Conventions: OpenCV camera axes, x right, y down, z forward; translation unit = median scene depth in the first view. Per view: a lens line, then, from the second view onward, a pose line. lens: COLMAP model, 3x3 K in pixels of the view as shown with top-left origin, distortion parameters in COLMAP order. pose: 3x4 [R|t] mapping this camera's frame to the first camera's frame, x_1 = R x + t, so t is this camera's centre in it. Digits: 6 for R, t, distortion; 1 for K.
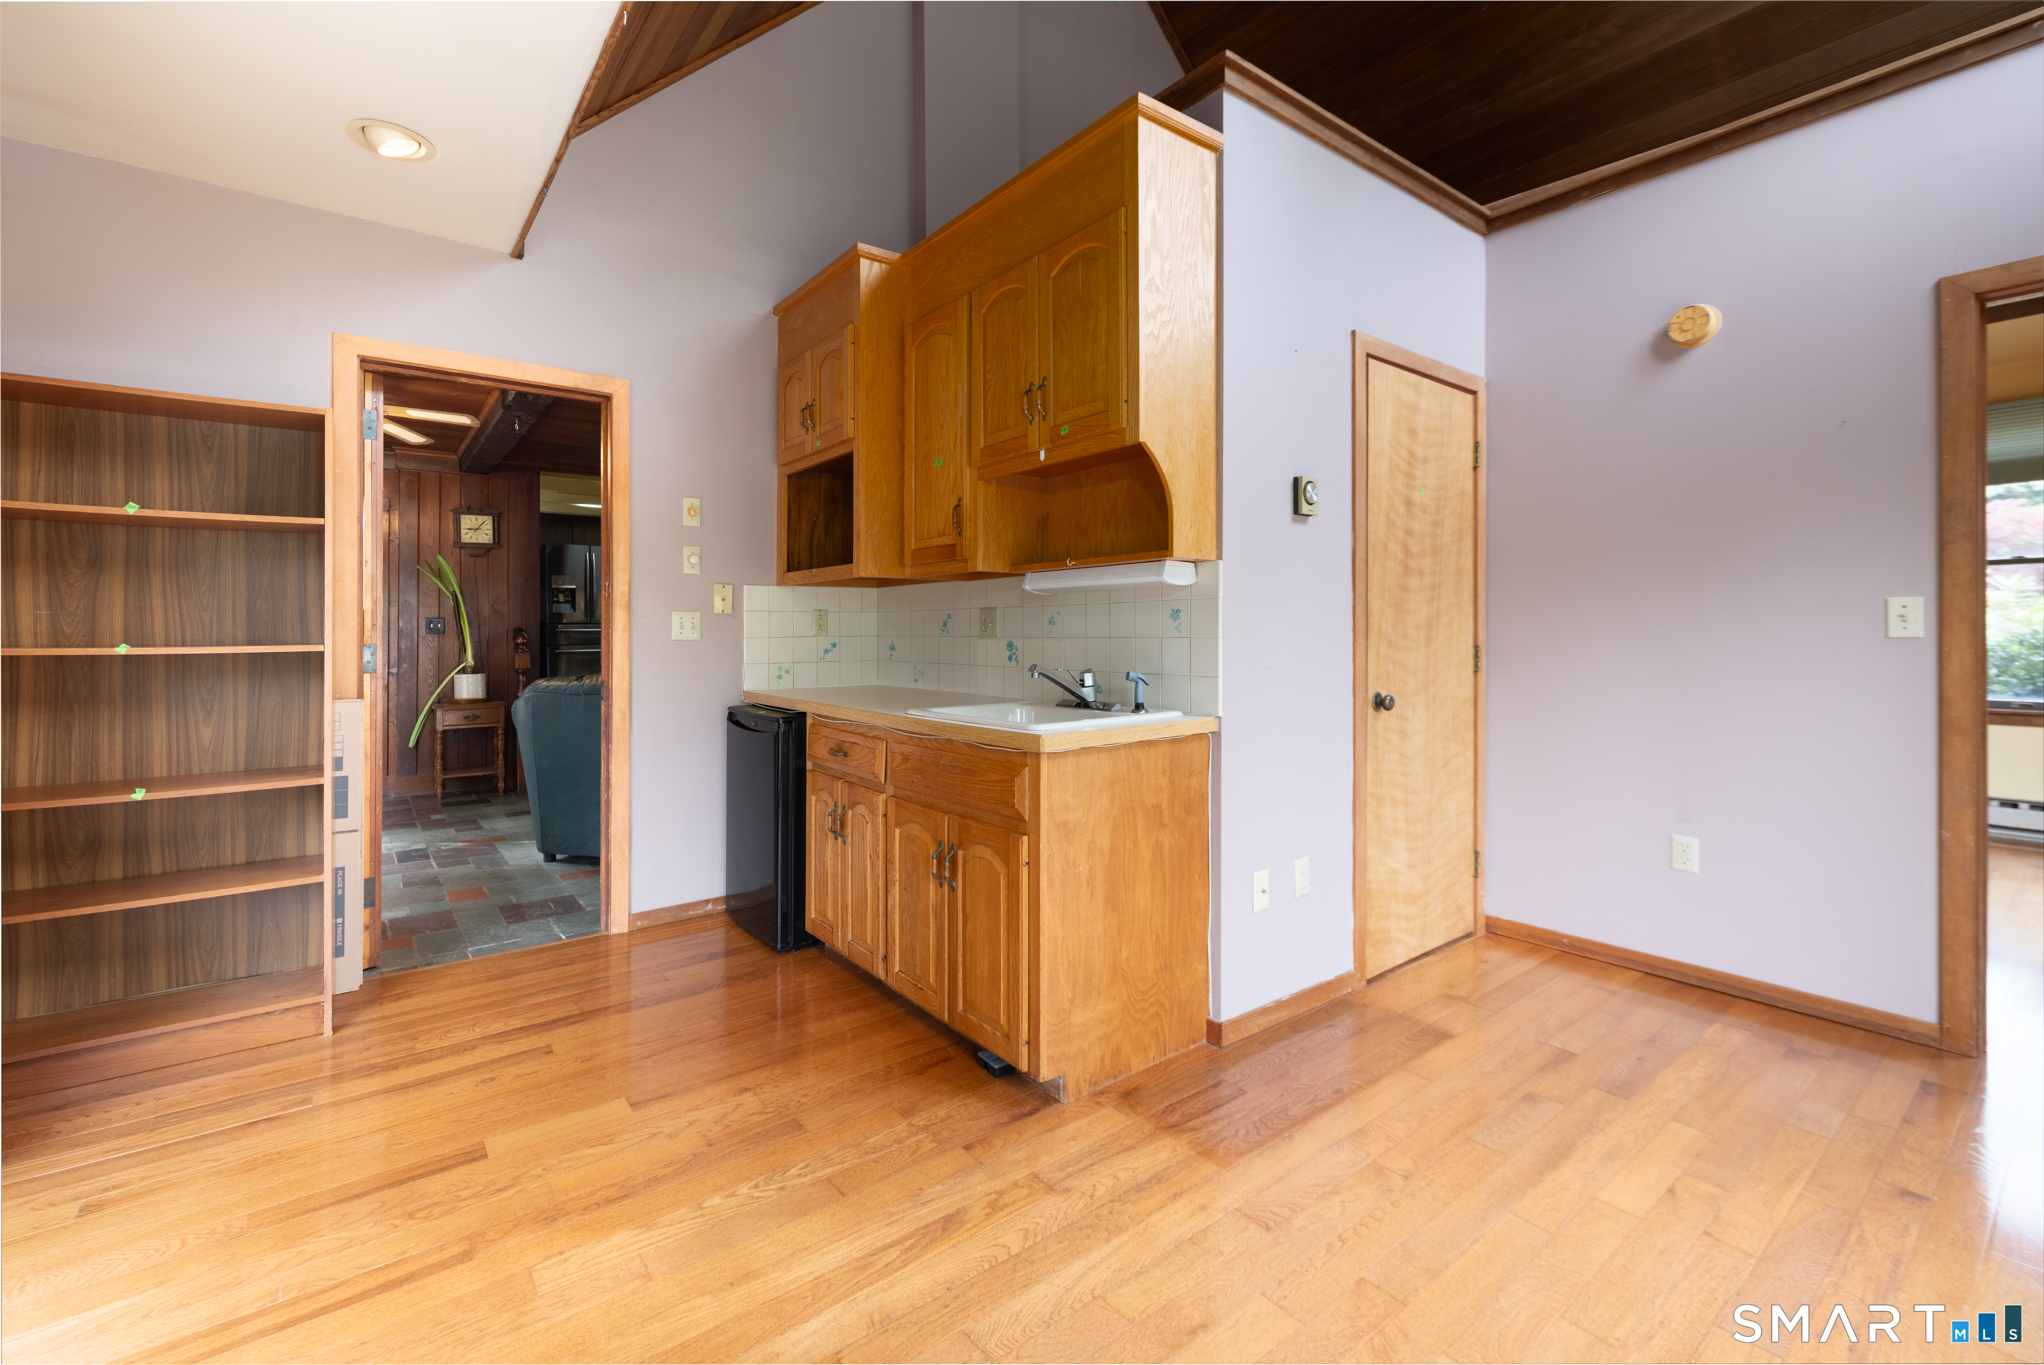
lens RADIAL K [[875.3, 0, 1012.4], [0, 875.3, 647.5], [0, 0, 1]] dist [-0.000042, 0.000043]
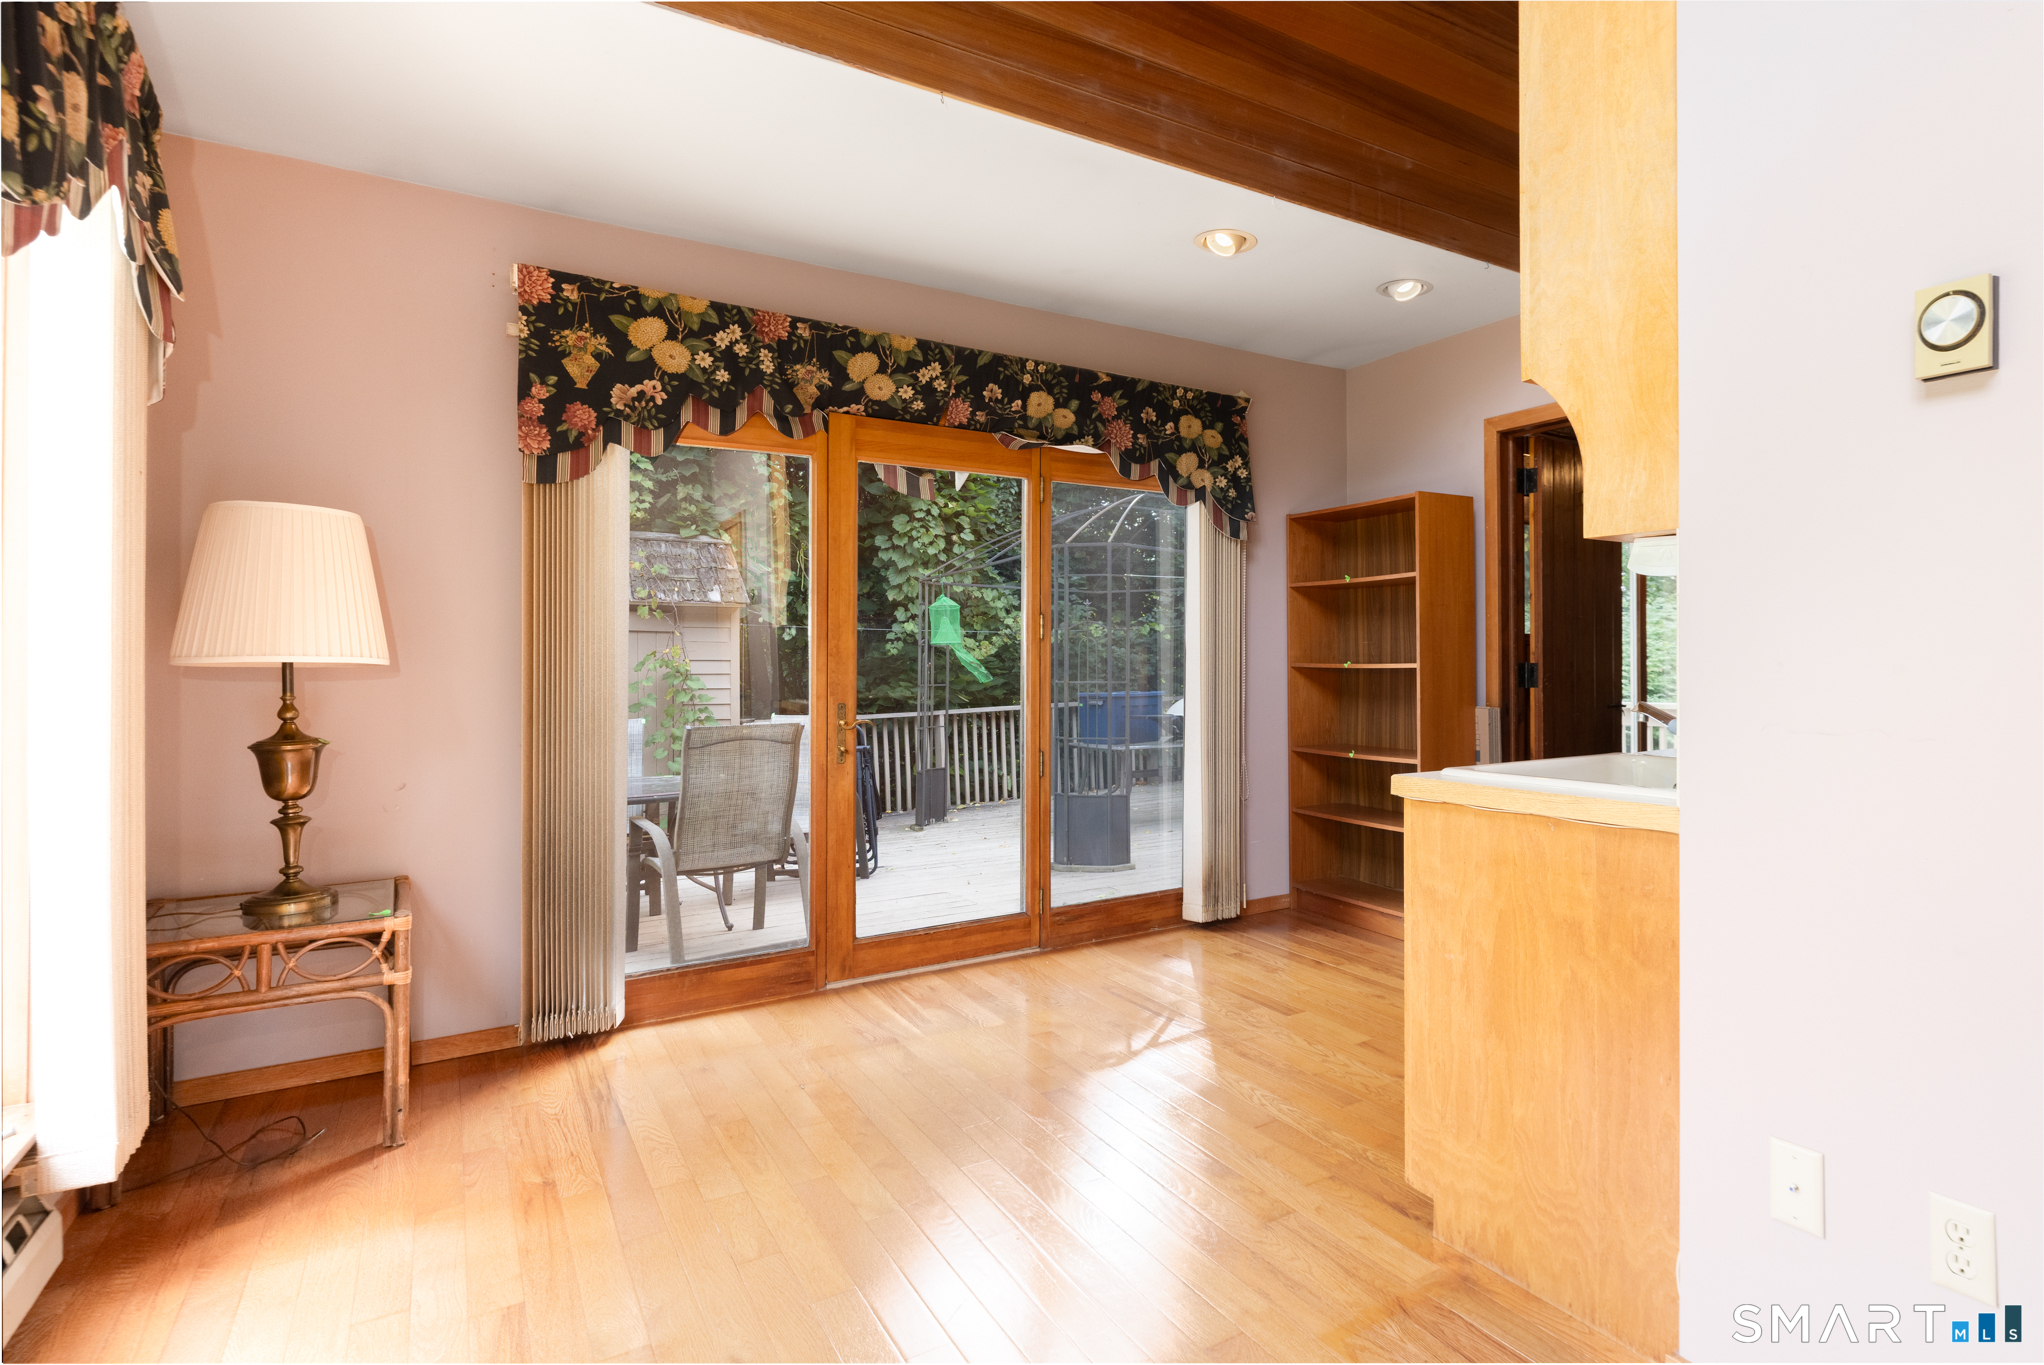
lens RADIAL K [[875.3, 0, 1012.4], [0, 875.3, 647.5], [0, 0, 1]] dist [-0.000042, 0.000043]
pose [[-0.089559, -0.006503, -0.995960, 0.866048], [-0.010764, 0.999927, -0.005561, -0.016824], [0.995923, 0.010223, -0.089623, 0.645556]]
